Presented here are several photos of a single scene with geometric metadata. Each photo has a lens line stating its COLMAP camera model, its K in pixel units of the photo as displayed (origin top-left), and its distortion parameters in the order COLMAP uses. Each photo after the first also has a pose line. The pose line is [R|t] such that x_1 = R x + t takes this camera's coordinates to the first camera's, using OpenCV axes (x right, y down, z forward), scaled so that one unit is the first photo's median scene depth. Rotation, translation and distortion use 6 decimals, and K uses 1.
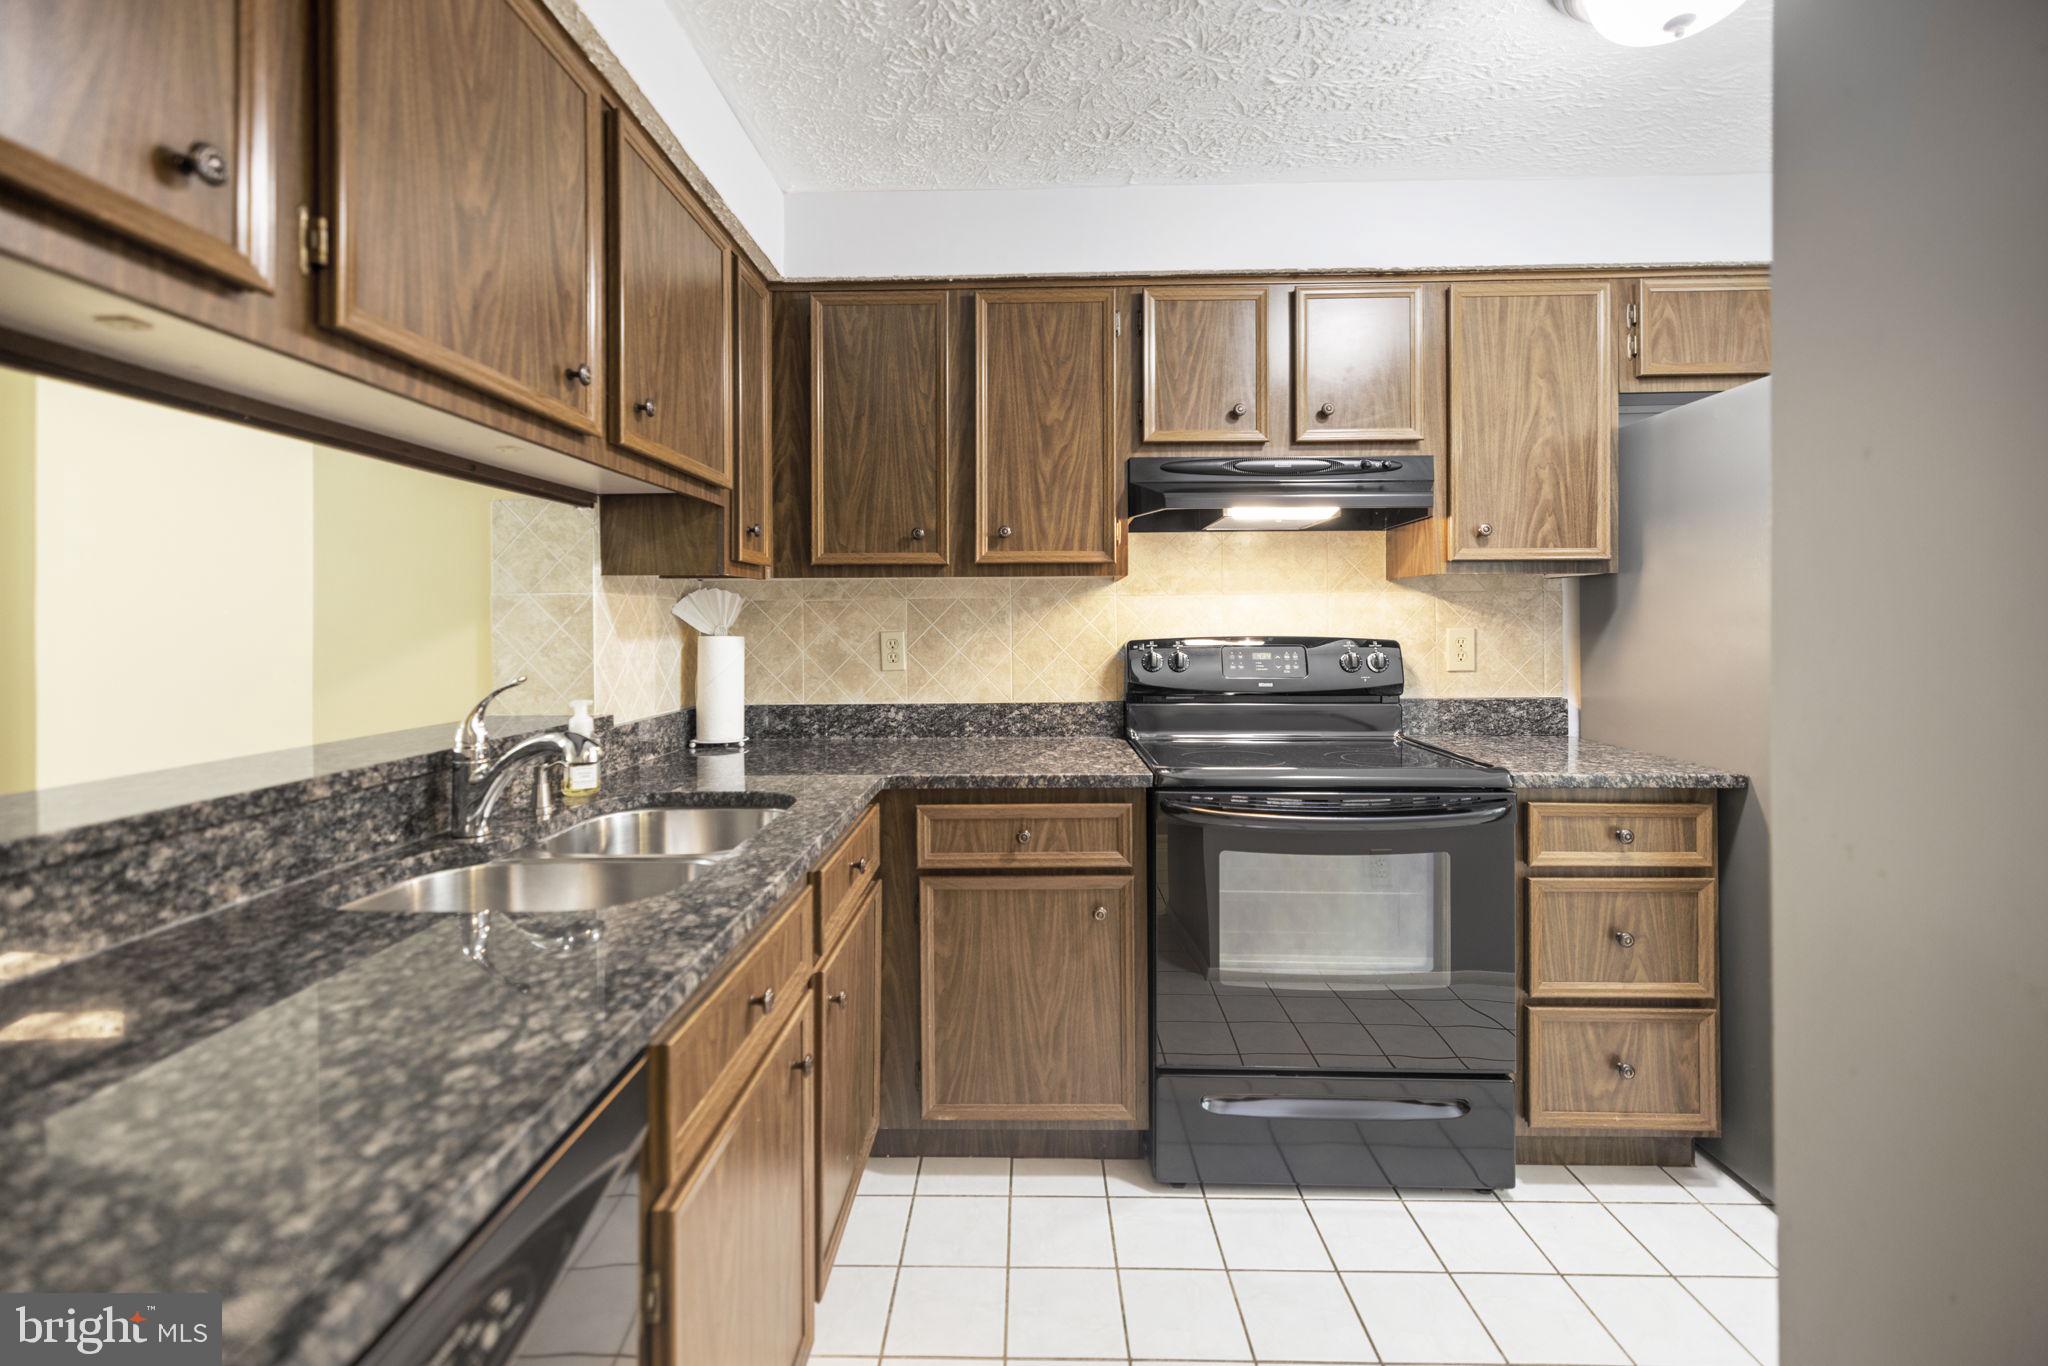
lens RADIAL K [[877.1, 0, 1017.9], [0, 877.1, 630.5], [0, 0, 1]] dist [-0.001745, -0.000173]
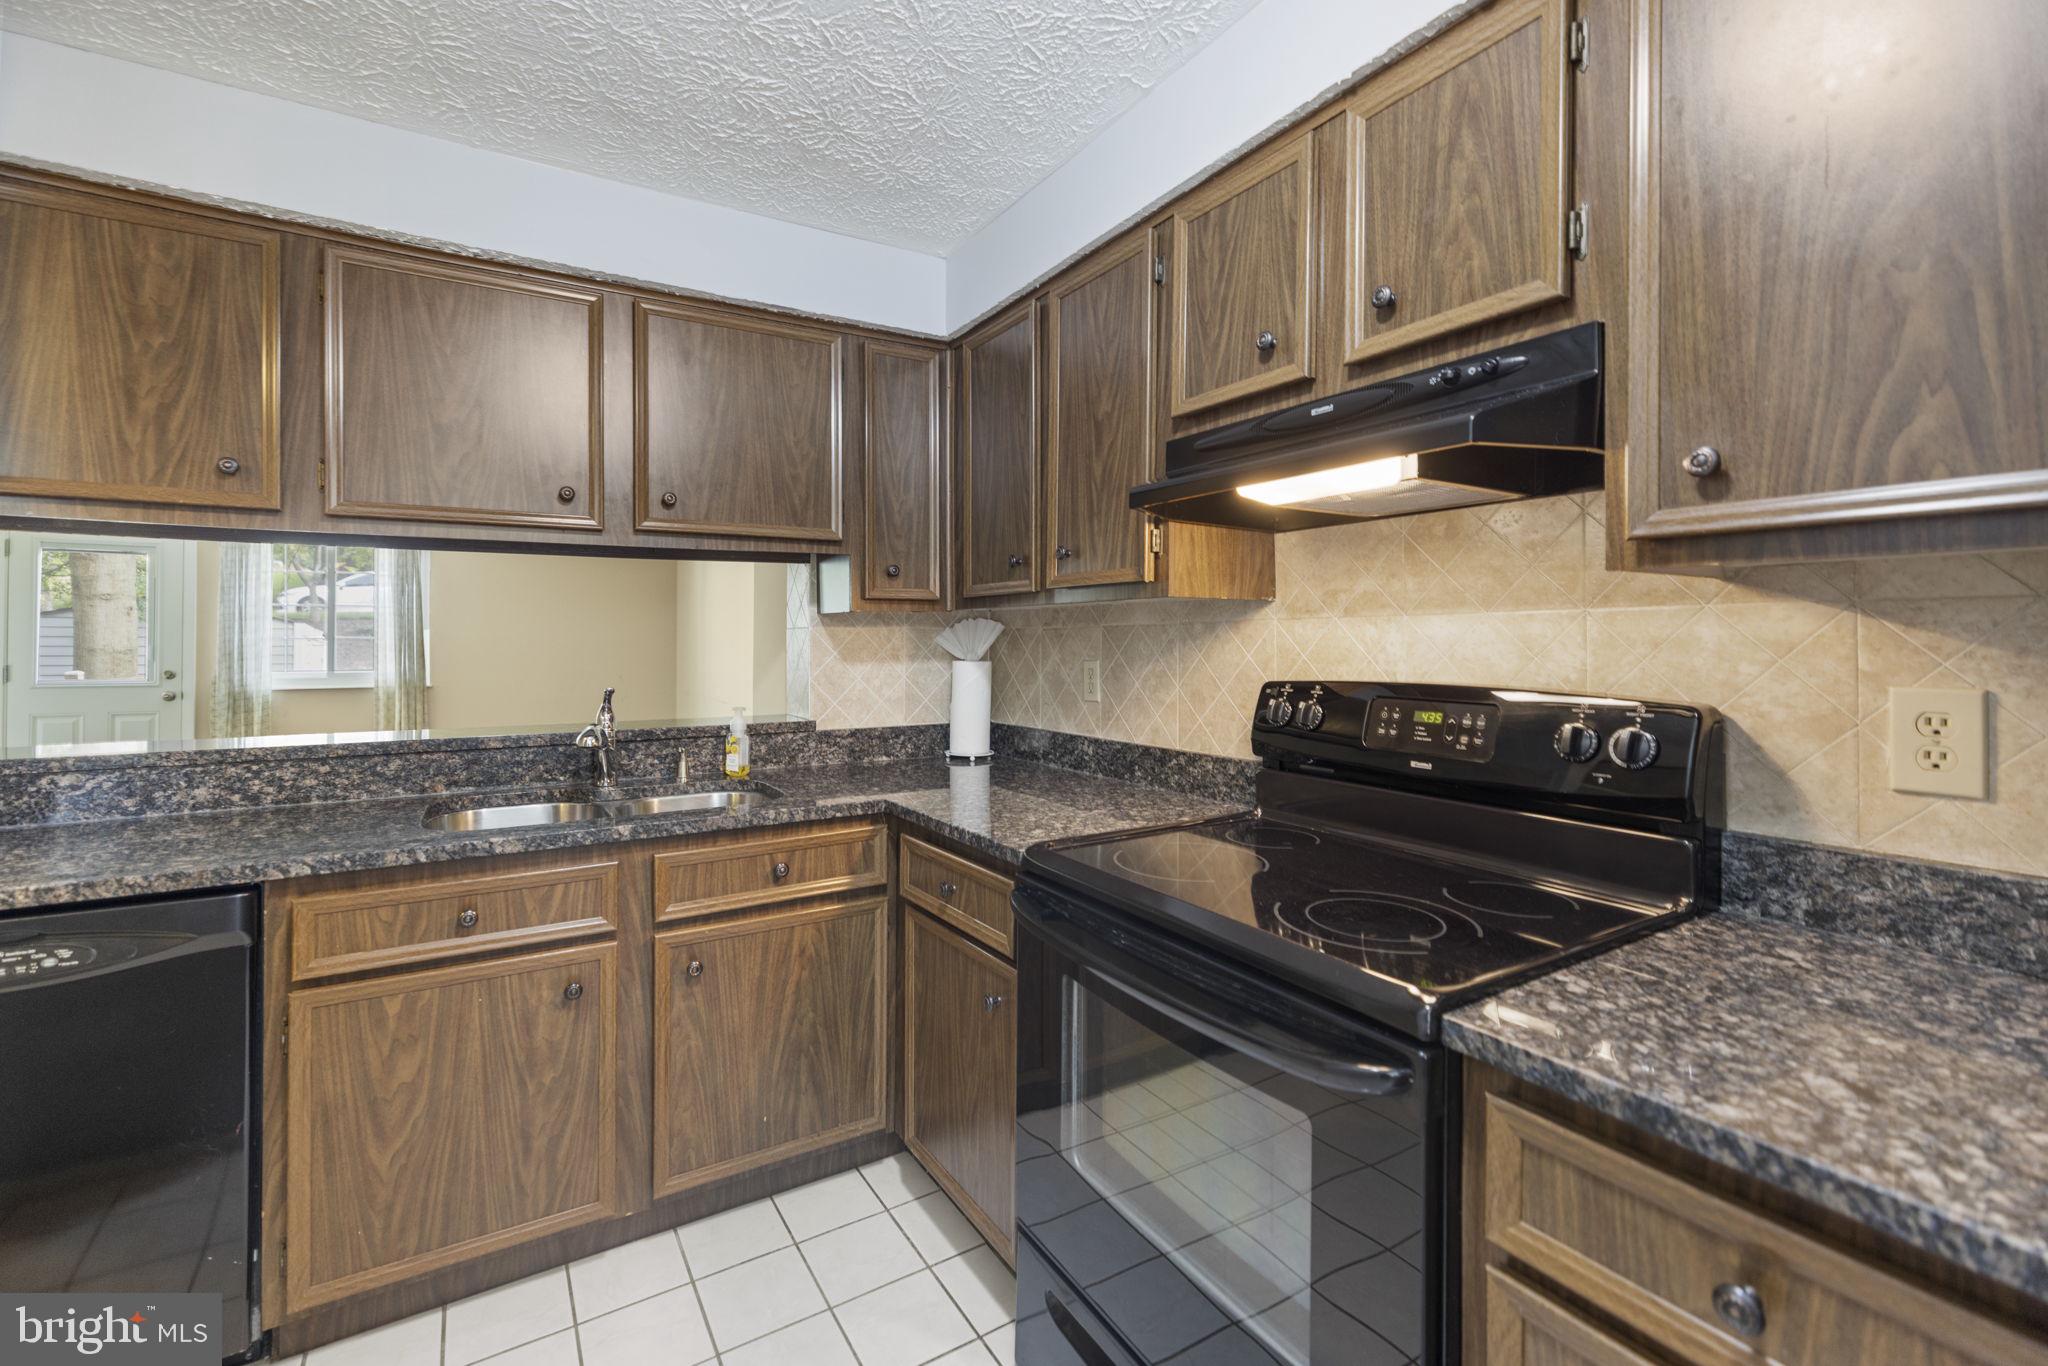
lens RADIAL K [[877.1, 0, 999.2], [0, 877.1, 636.1], [0, 0, 1]] dist [-0.001745, -0.000173]
pose [[0.533510, 0.003197, -0.845788, 0.705488], [-0.007042, 0.999975, -0.000662, -0.027146], [0.845764, 0.006310, 0.533519, 0.479791]]
